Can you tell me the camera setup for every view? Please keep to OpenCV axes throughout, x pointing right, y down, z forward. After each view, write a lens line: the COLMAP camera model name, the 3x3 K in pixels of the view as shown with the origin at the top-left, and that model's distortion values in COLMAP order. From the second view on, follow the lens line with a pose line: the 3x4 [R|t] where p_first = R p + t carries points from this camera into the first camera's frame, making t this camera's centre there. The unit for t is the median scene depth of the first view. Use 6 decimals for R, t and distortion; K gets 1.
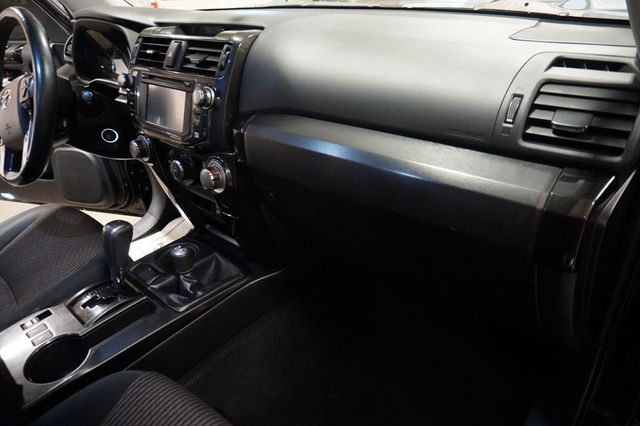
lens RADIAL K [[359.0, 0, 320.0], [0, 359.0, 213.0], [0, 0, 1]] dist [-0.002101, 0.000053]
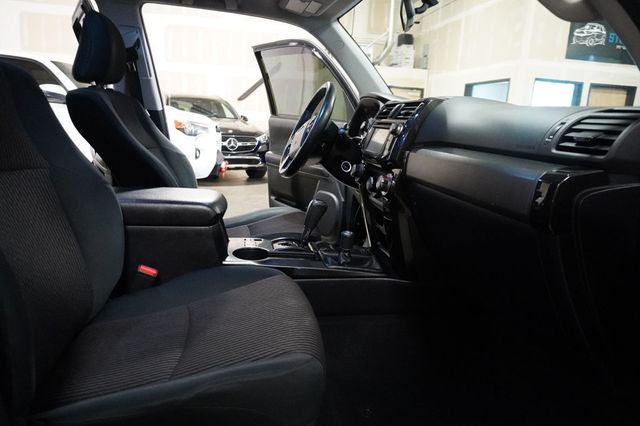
lens RADIAL K [[437.2, 0, 320.0], [0, 437.2, 213.0], [0, 0, 1]] dist [-0.054292, -0.001383]
pose [[0.749669, 0.215903, -0.625606, 0.963588], [-0.425328, 0.881401, -0.205495, 0.727274], [0.507042, 0.420141, 0.752588, -0.588120]]
